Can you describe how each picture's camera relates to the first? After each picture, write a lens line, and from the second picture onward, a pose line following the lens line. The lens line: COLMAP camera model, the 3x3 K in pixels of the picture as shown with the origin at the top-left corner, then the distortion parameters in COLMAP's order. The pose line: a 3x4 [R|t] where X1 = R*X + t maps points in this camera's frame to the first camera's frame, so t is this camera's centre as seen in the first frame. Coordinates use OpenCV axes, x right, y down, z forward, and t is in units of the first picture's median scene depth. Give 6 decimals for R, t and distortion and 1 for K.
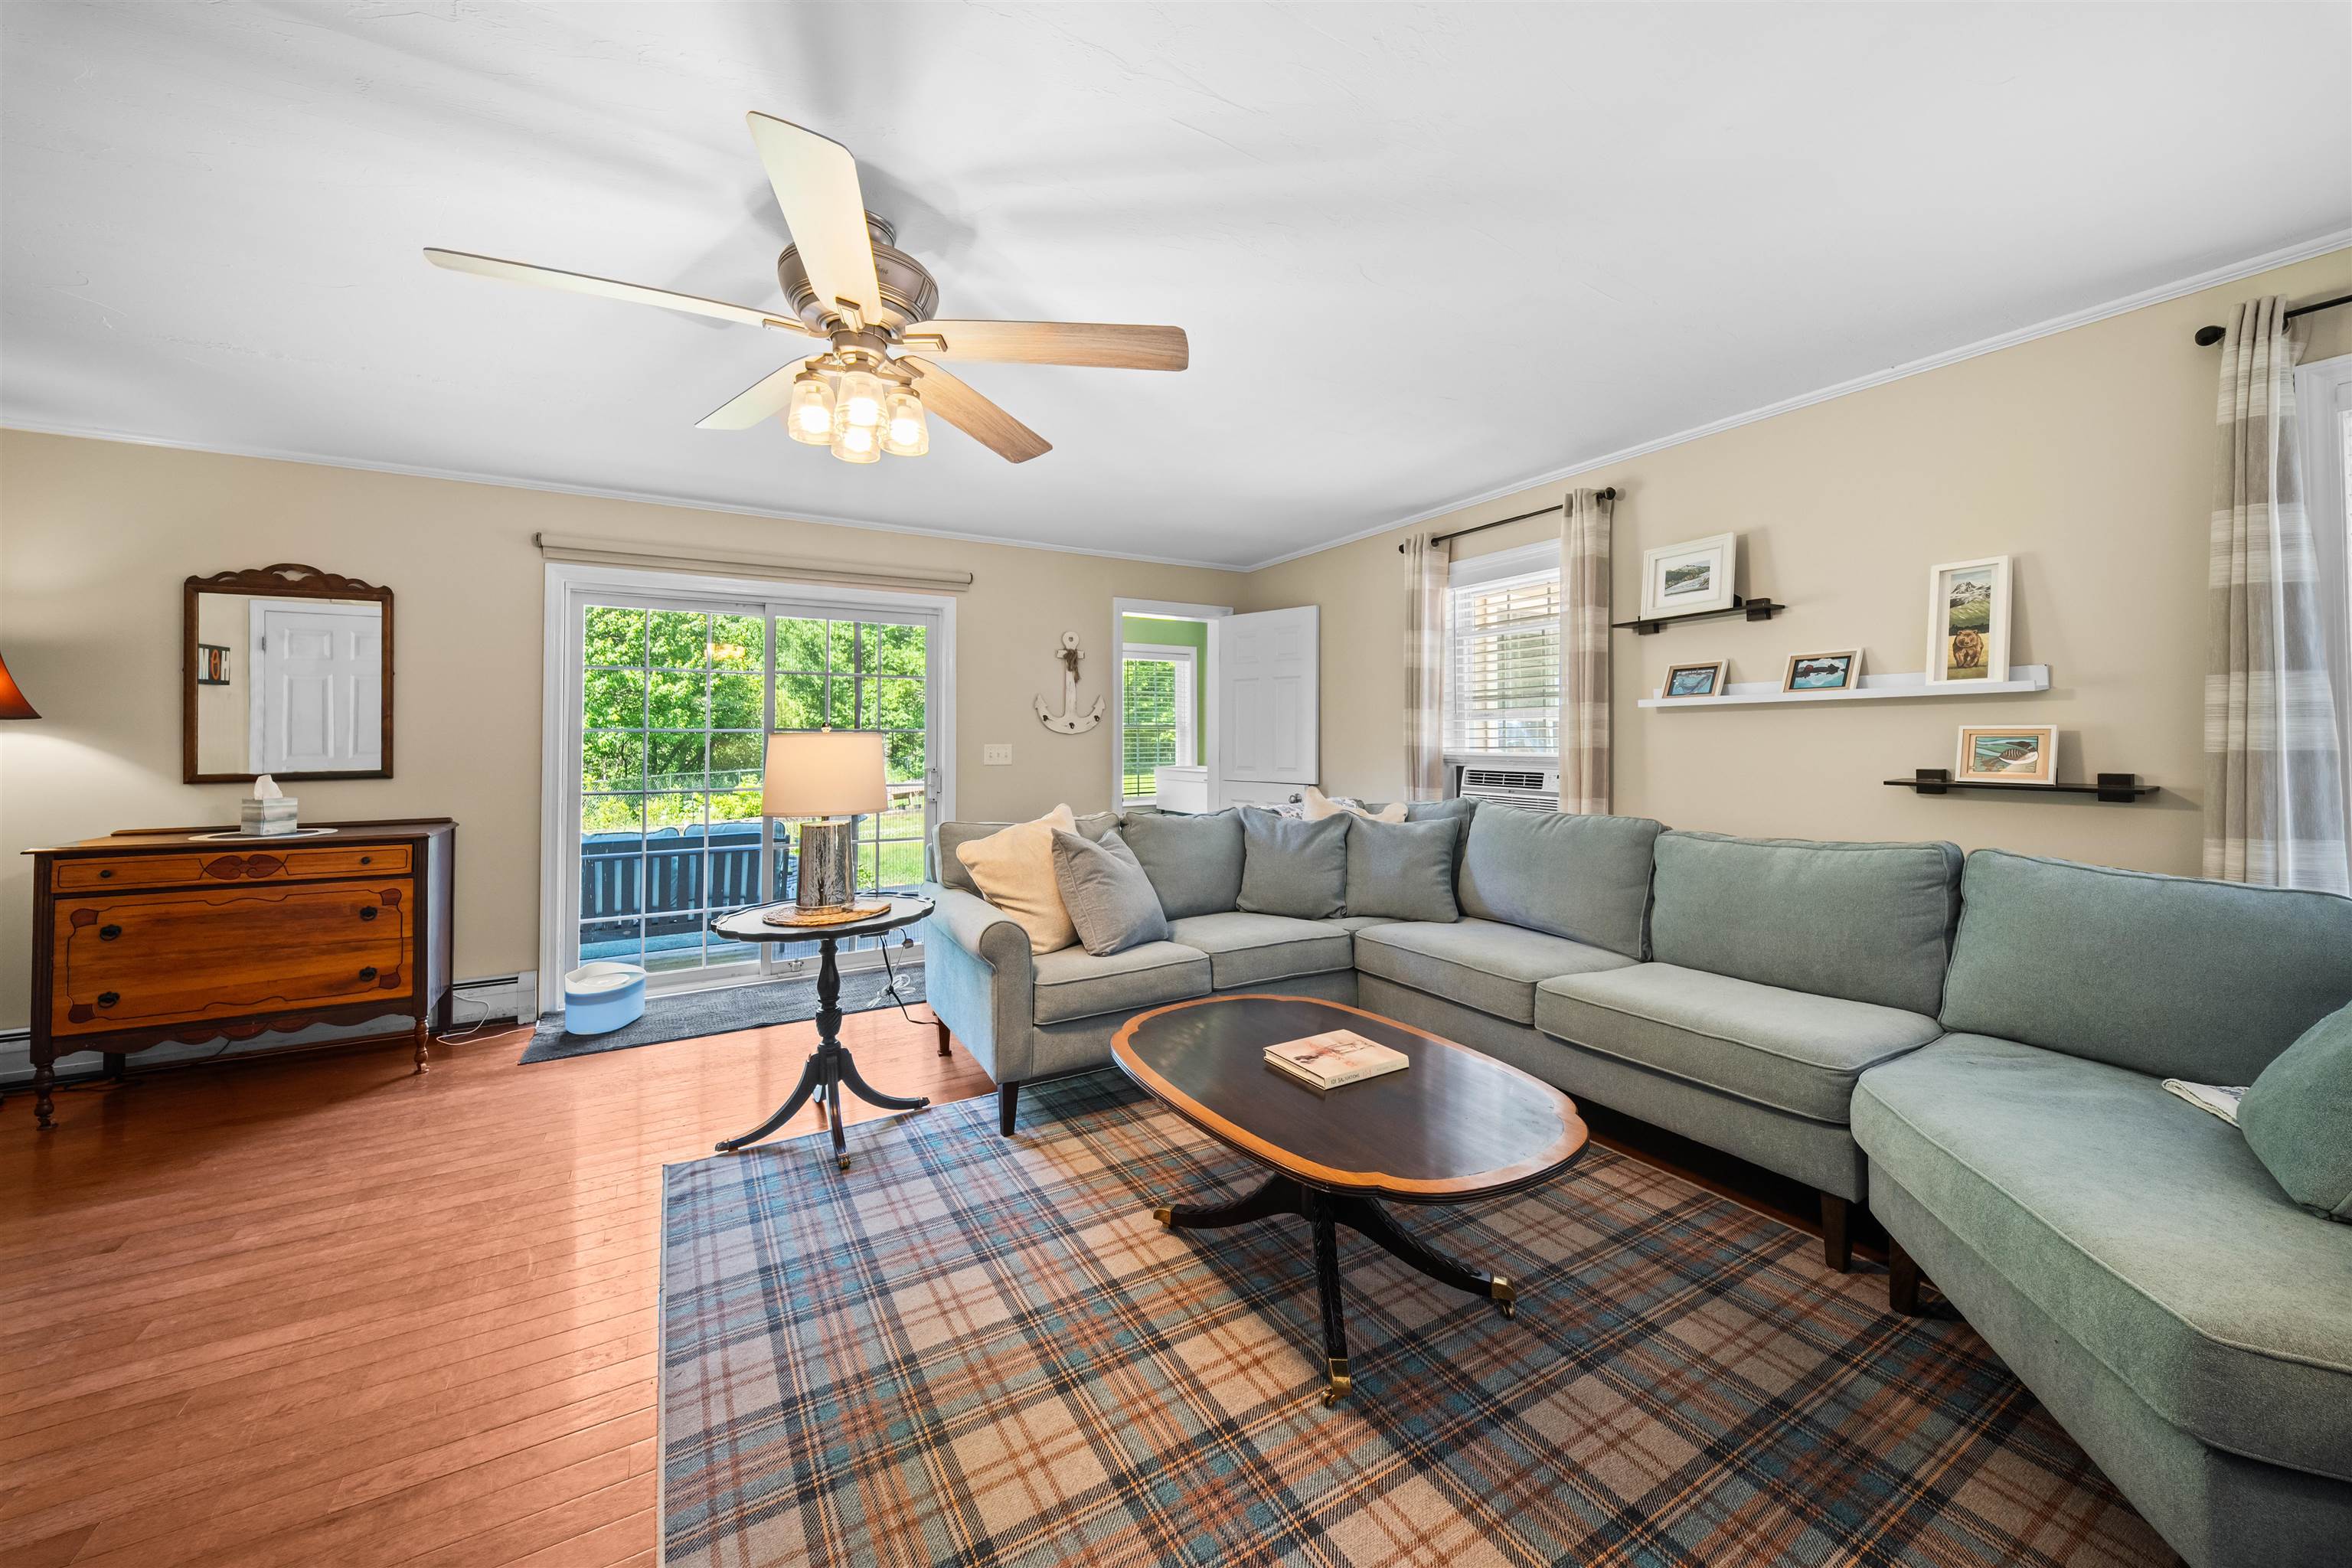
lens RADIAL K [[882.9, 0, 1171.1], [0, 882.9, 718.4], [0, 0, 1]] dist [0.017442, -0.010359]
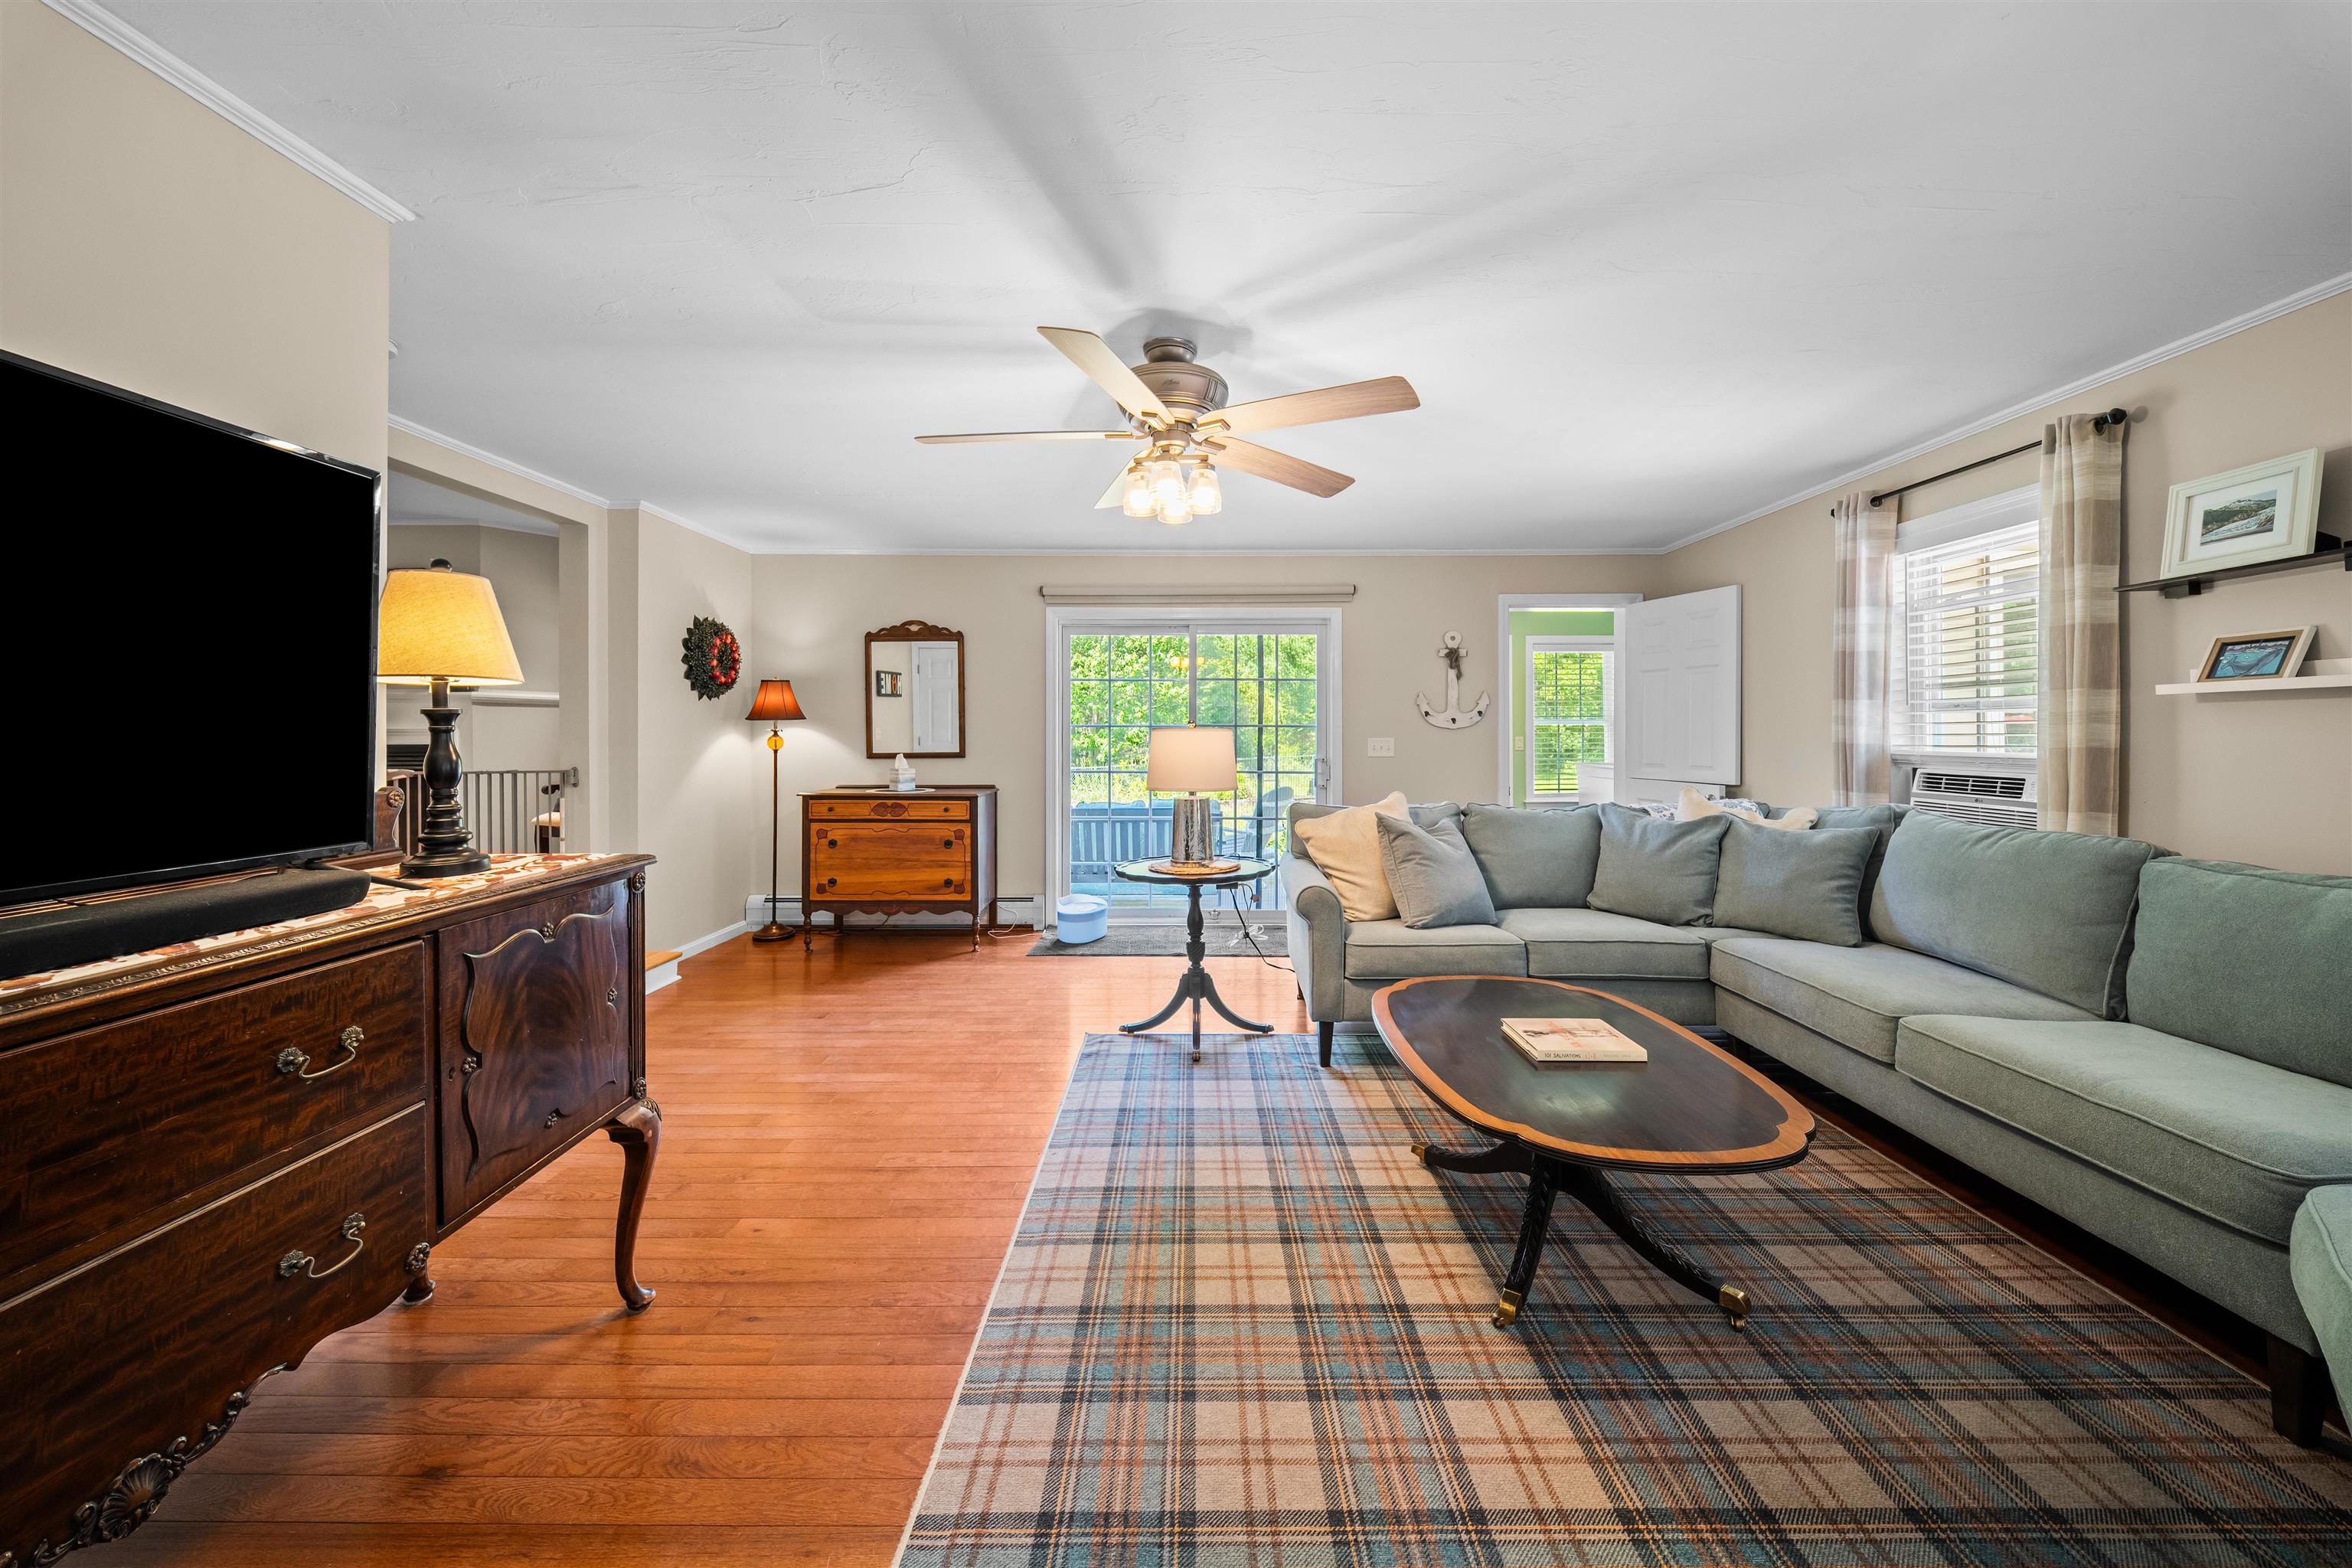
lens RADIAL K [[847.1, 0, 1170.8], [0, 847.1, 730.2], [0, 0, 1]] dist [0.020528, -0.009573]
pose [[0.856533, 0.001947, -0.516088, 0.221688], [0.008508, 0.999804, 0.017892, -0.002918], [0.516021, -0.019716, 0.856349, -0.073715]]
